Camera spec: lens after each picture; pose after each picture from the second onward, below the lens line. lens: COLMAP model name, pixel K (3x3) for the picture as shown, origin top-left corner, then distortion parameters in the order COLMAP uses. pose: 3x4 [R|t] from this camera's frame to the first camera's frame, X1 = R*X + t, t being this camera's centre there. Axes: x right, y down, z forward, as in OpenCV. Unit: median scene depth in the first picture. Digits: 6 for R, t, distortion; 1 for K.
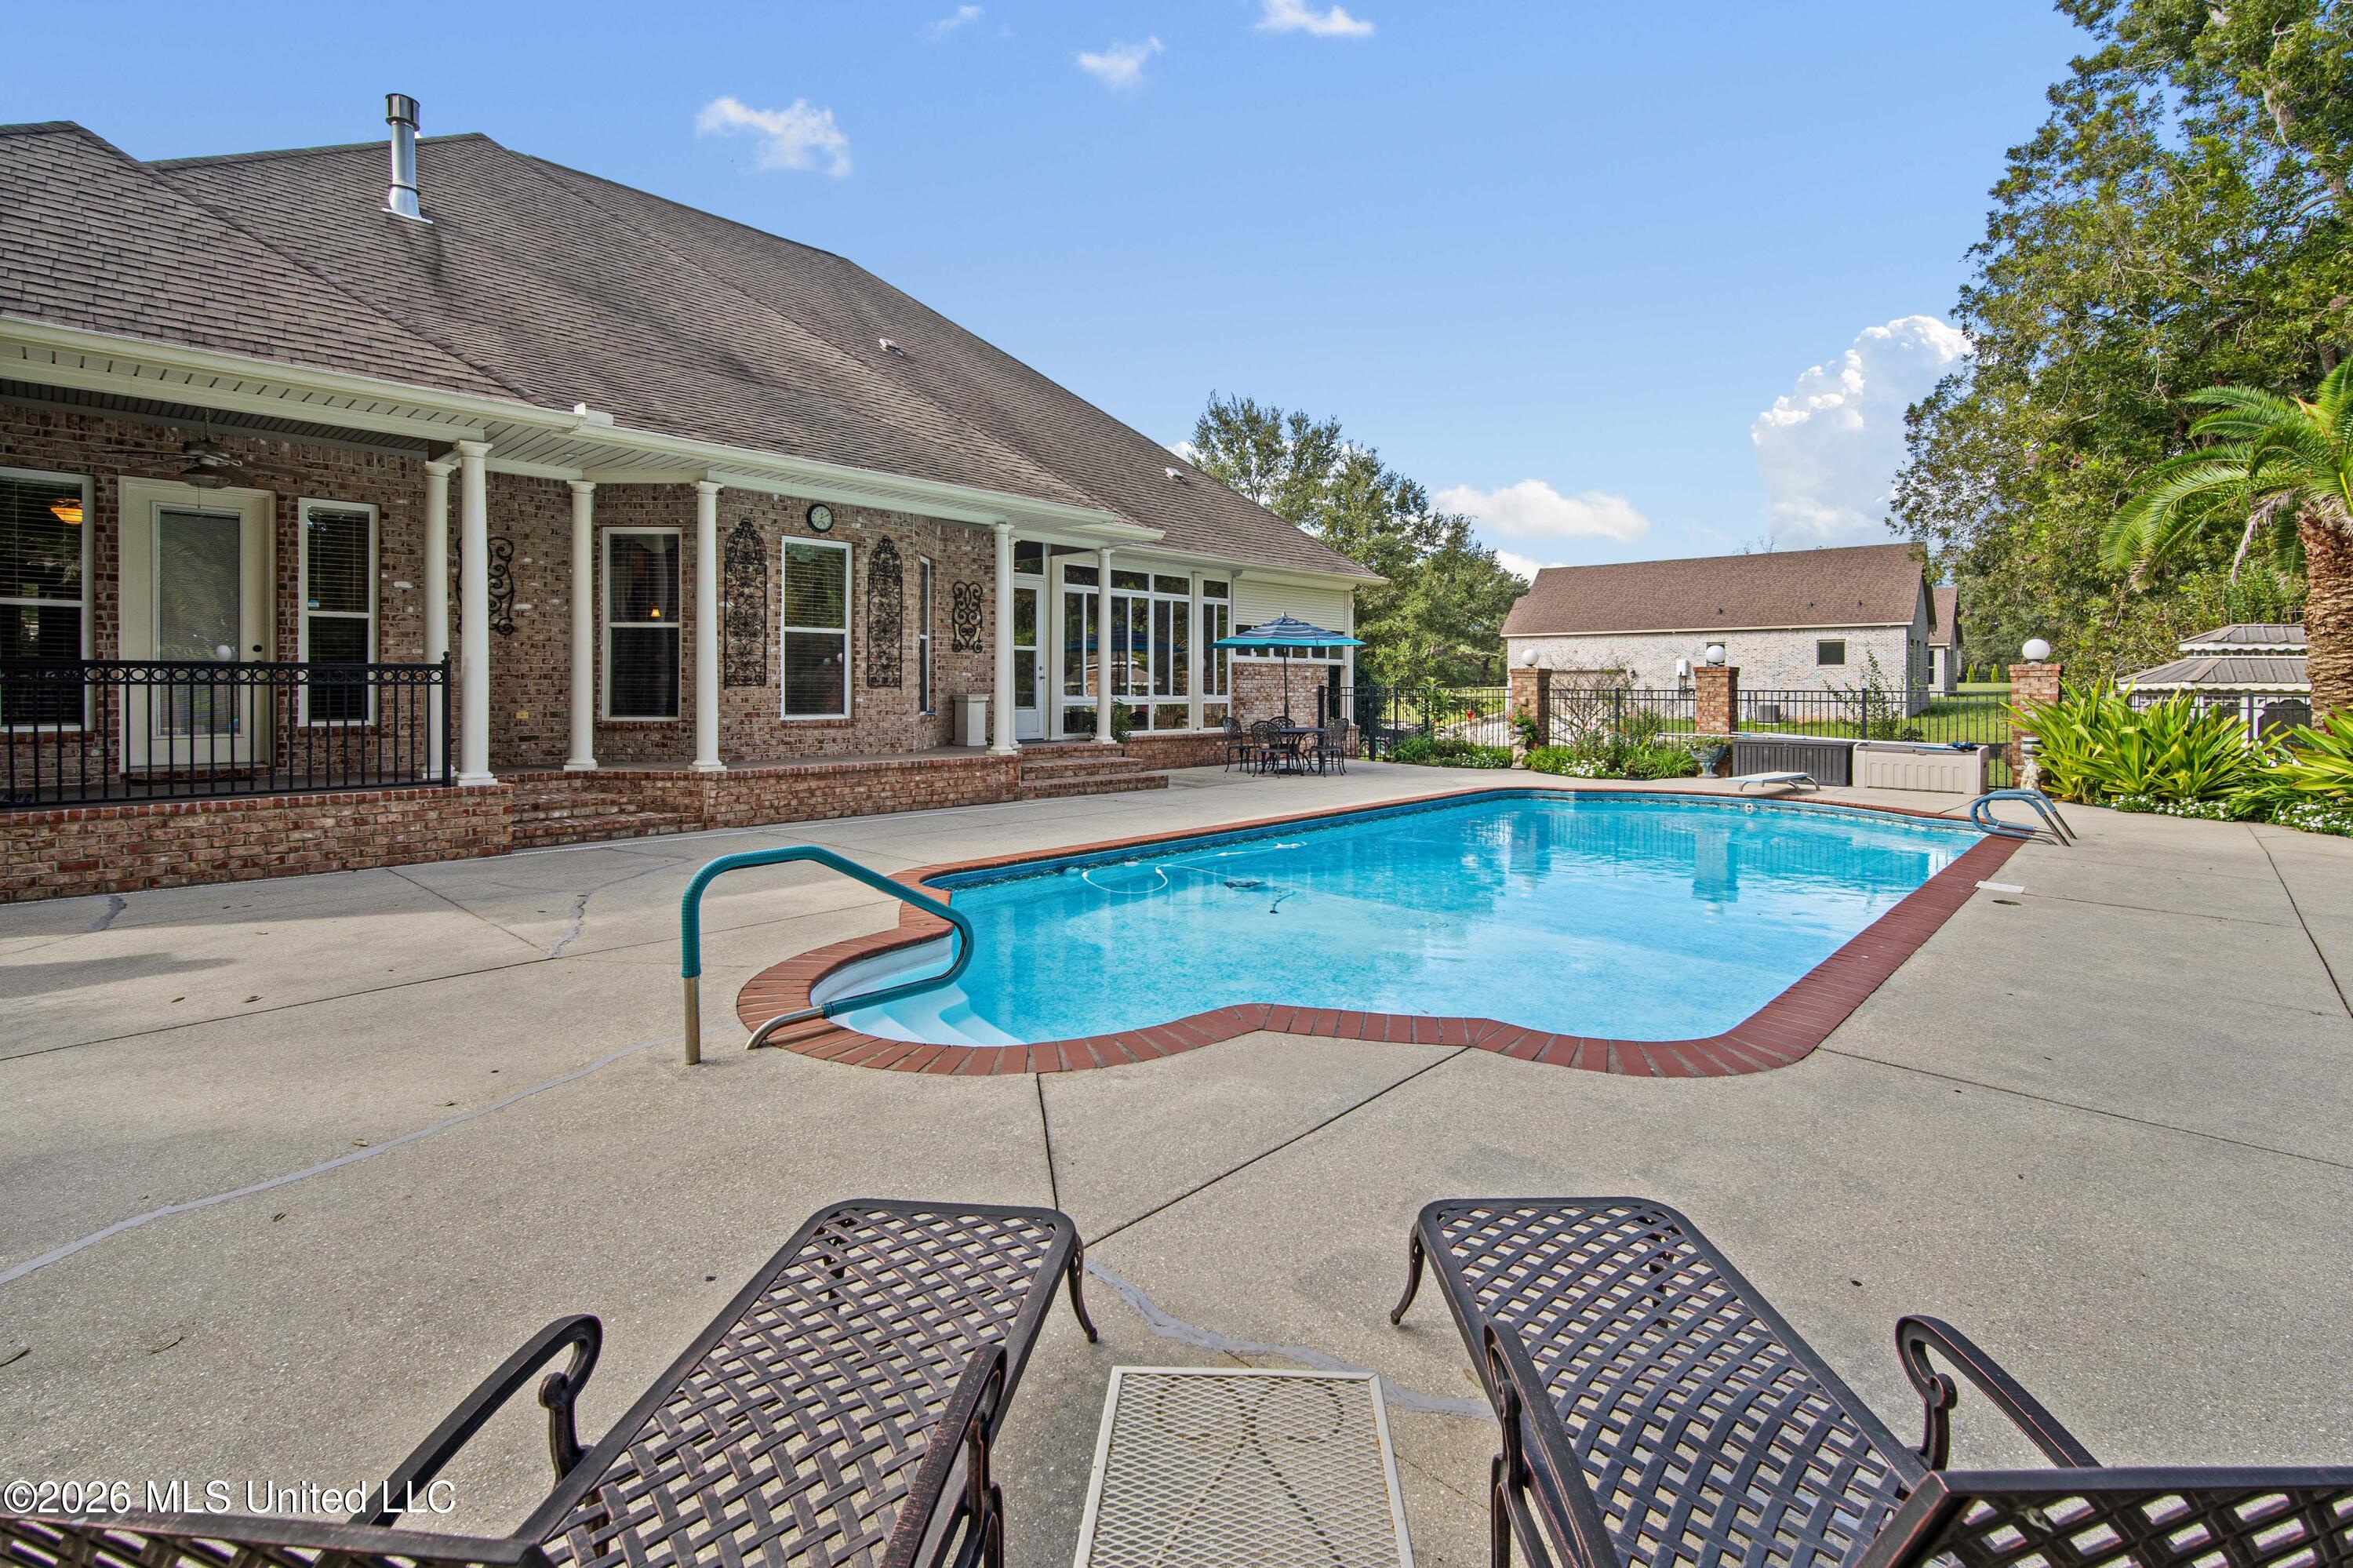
lens RADIAL K [[1062.2, 0, 1211.6], [0, 1062.2, 732.3], [0, 0, 1]] dist [-0.016268, 0.005778]
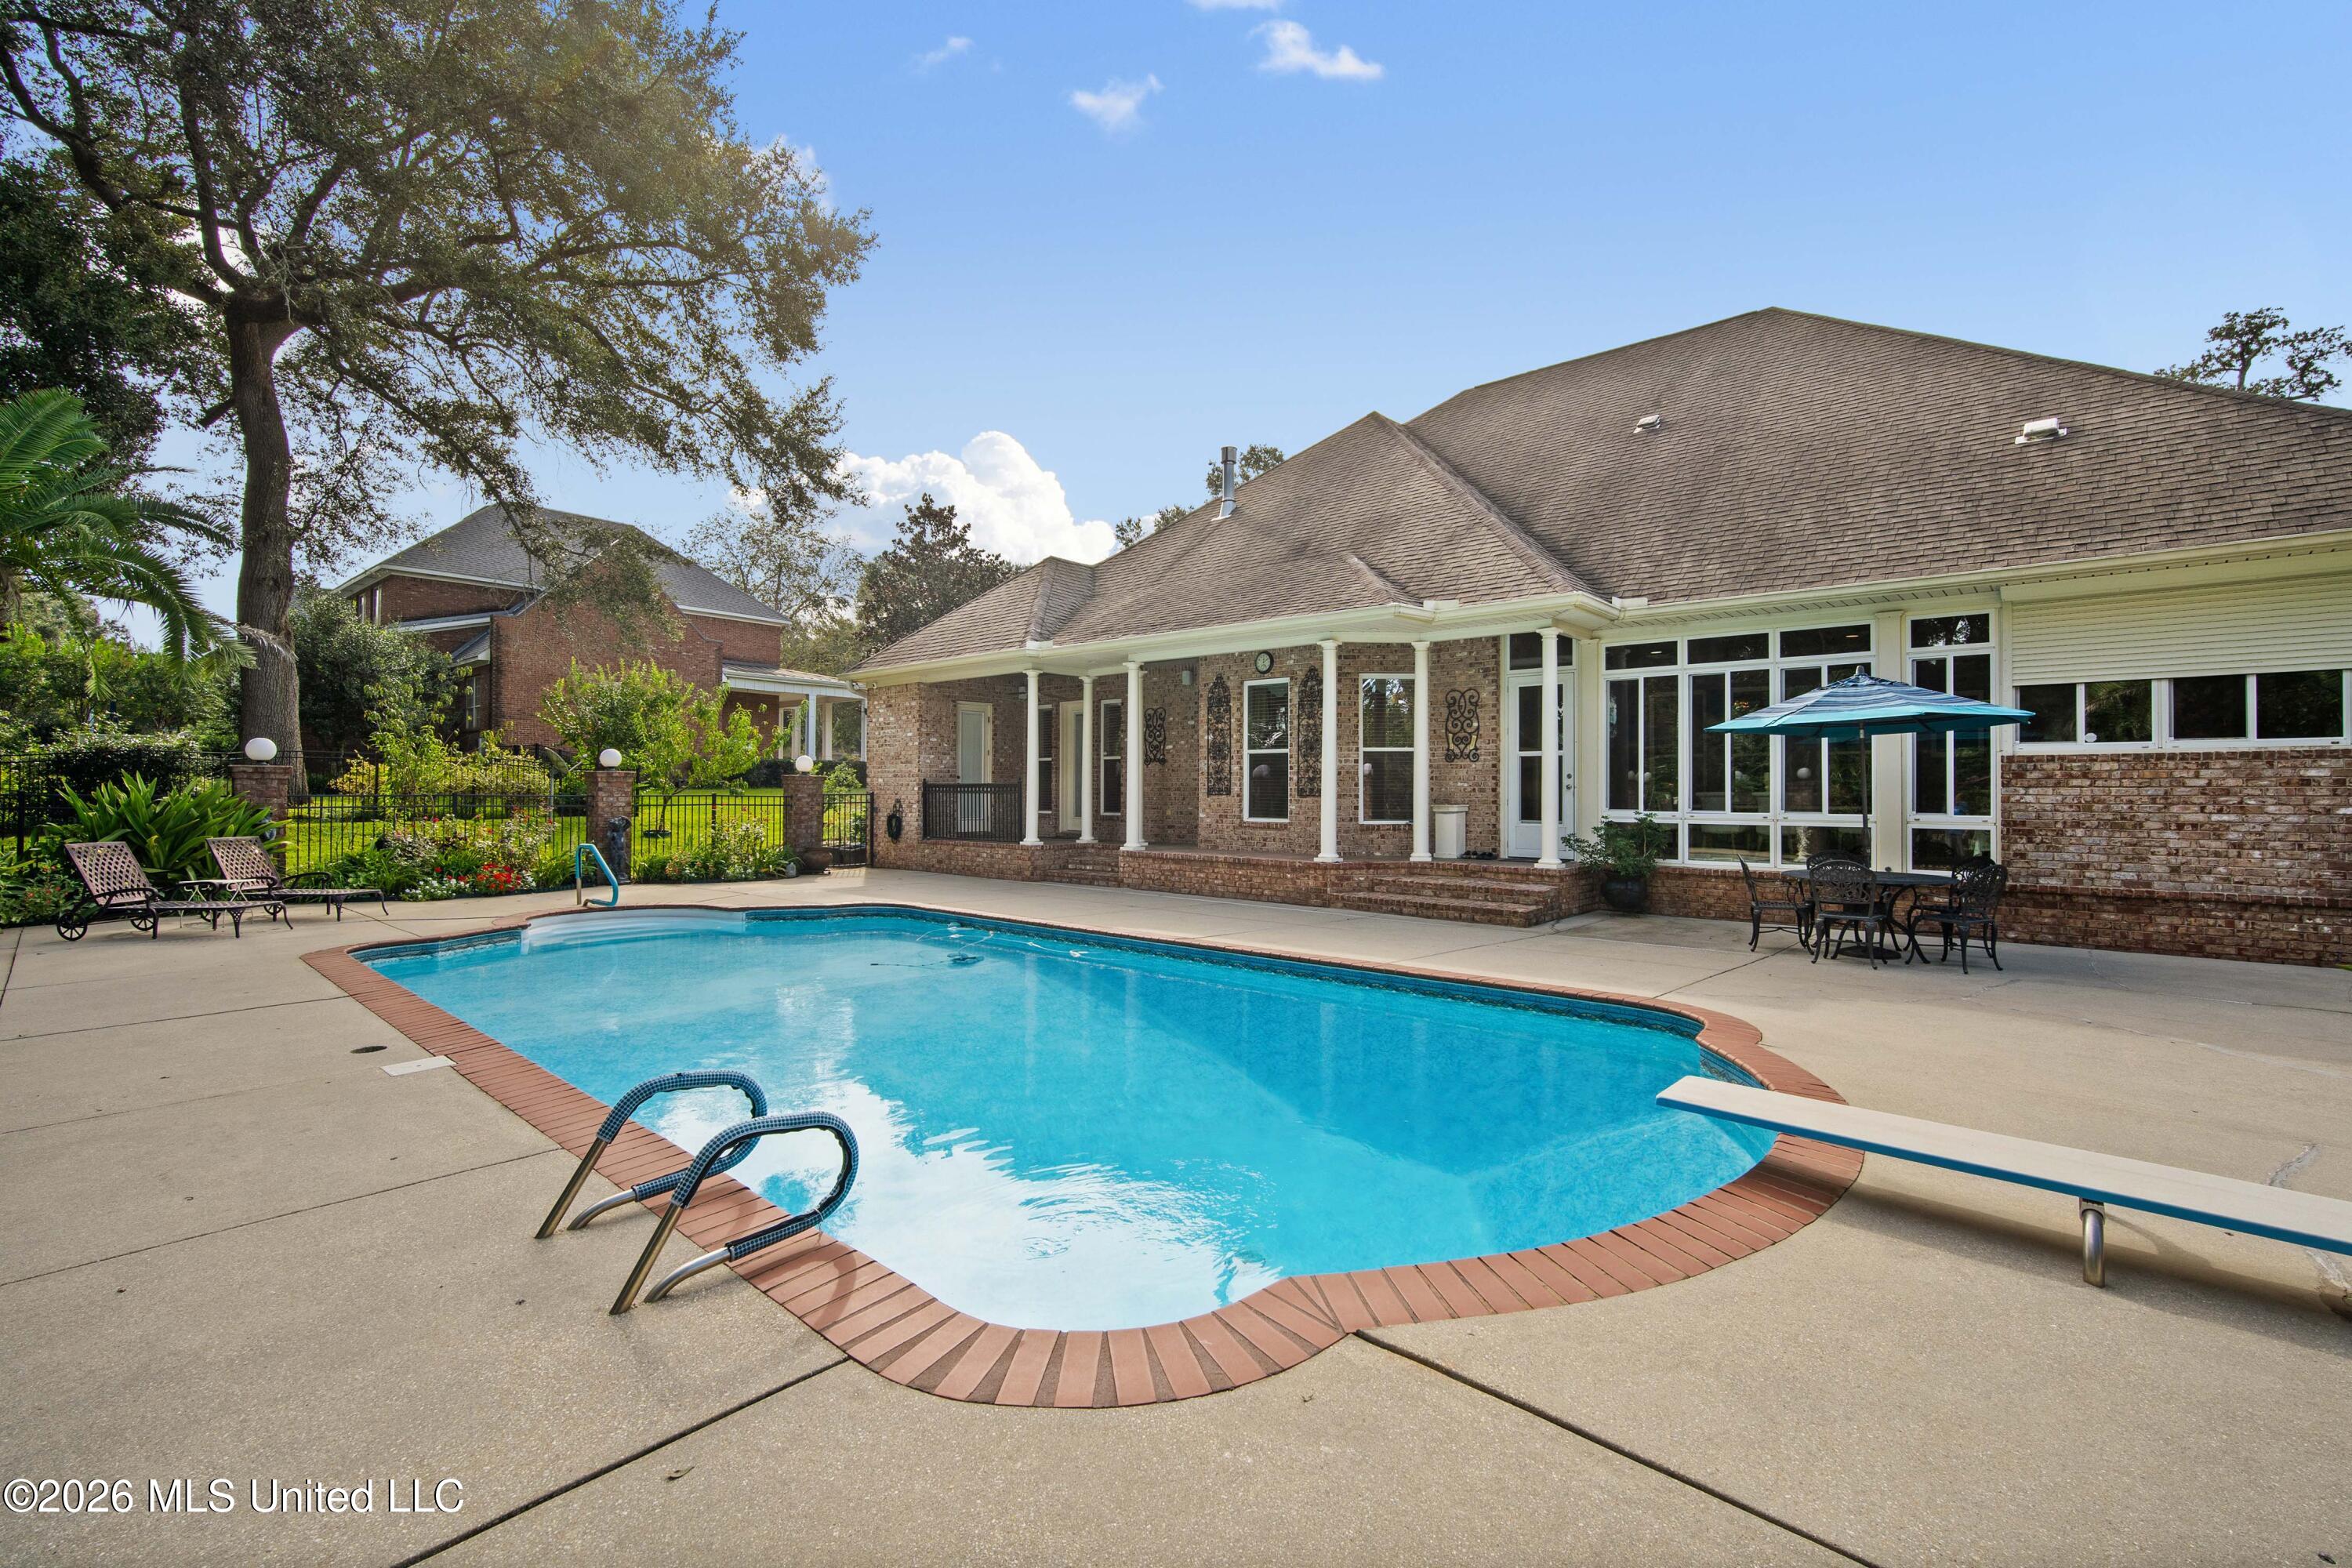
lens RADIAL K [[1041.3, 0, 1187.2], [0, 1041.3, 790.3], [0, 0, 1]] dist [-0.012590, 0.004456]
pose [[0.003103, -0.007014, -0.999971, 1.082186], [-0.049453, 0.998751, -0.007159, -0.045300], [0.998772, 0.049474, 0.002752, 1.131525]]
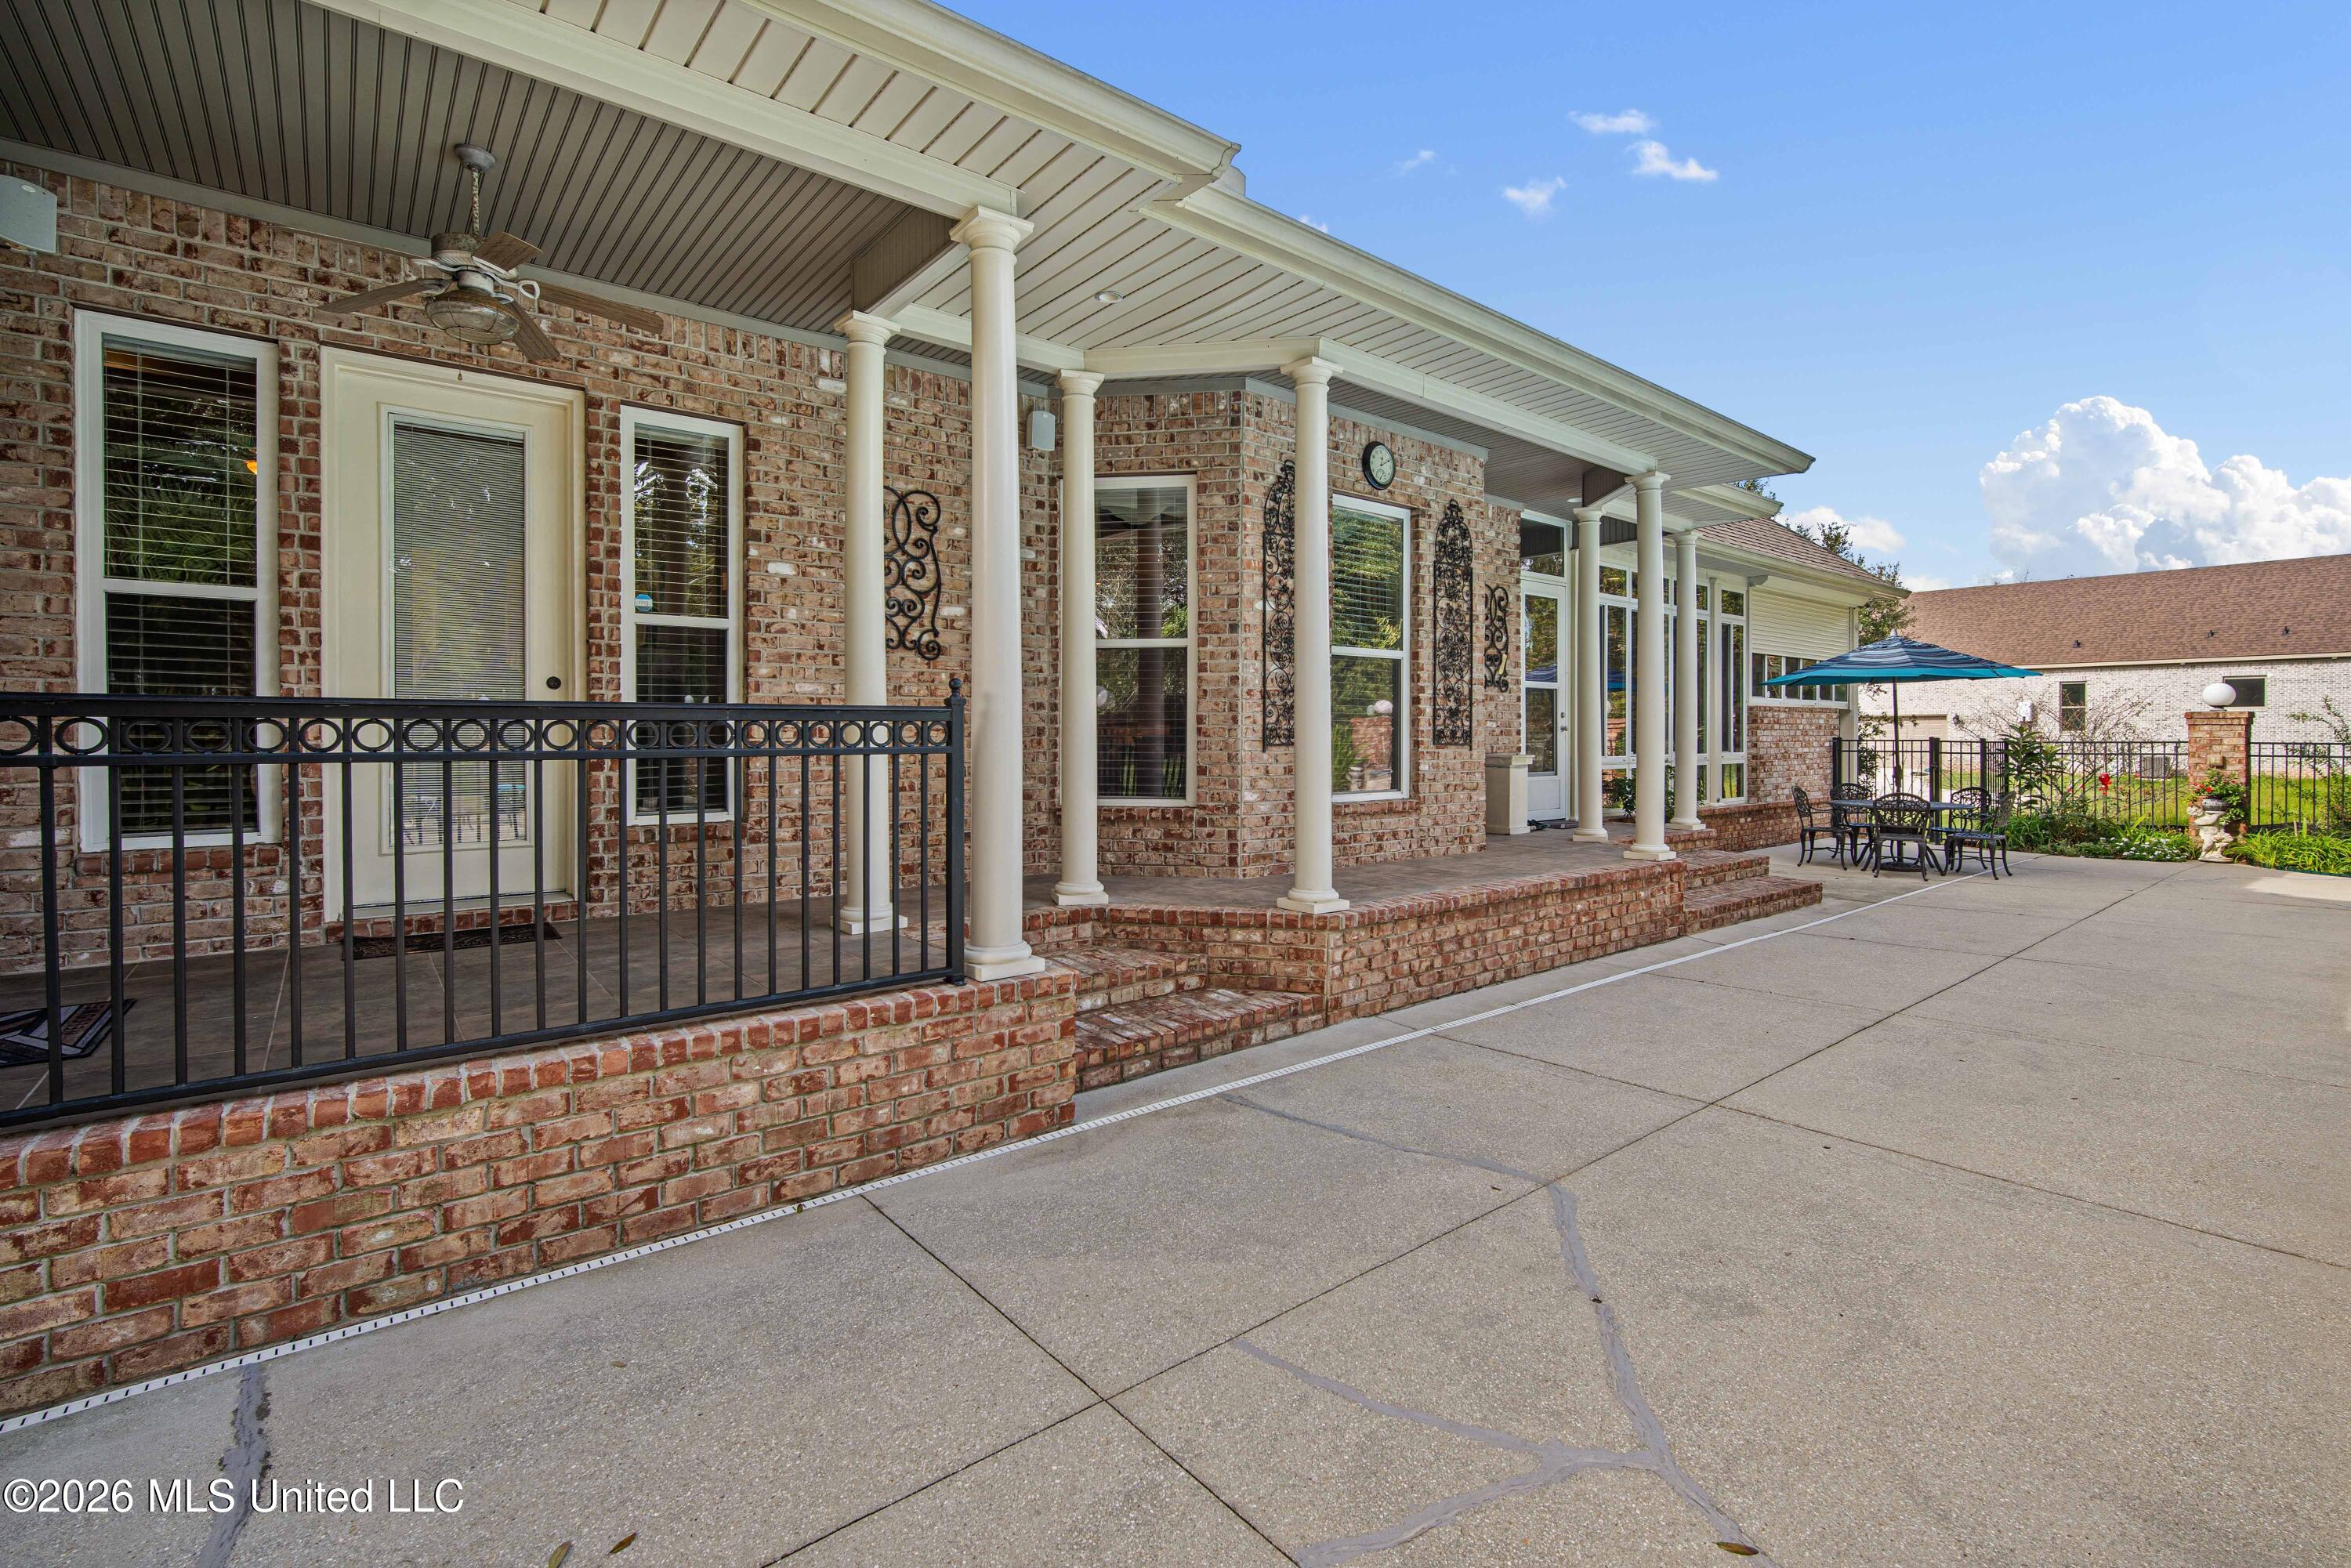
lens RADIAL K [[1040.8, 0, 1186.7], [0, 1040.8, 790.3], [0, 0, 1]] dist [-0.012590, 0.004456]
pose [[0.988685, 0.004195, -0.149946, -0.488126], [-0.002821, 0.999952, 0.009379, -0.029160], [0.149978, -0.008850, 0.988650, 0.503316]]
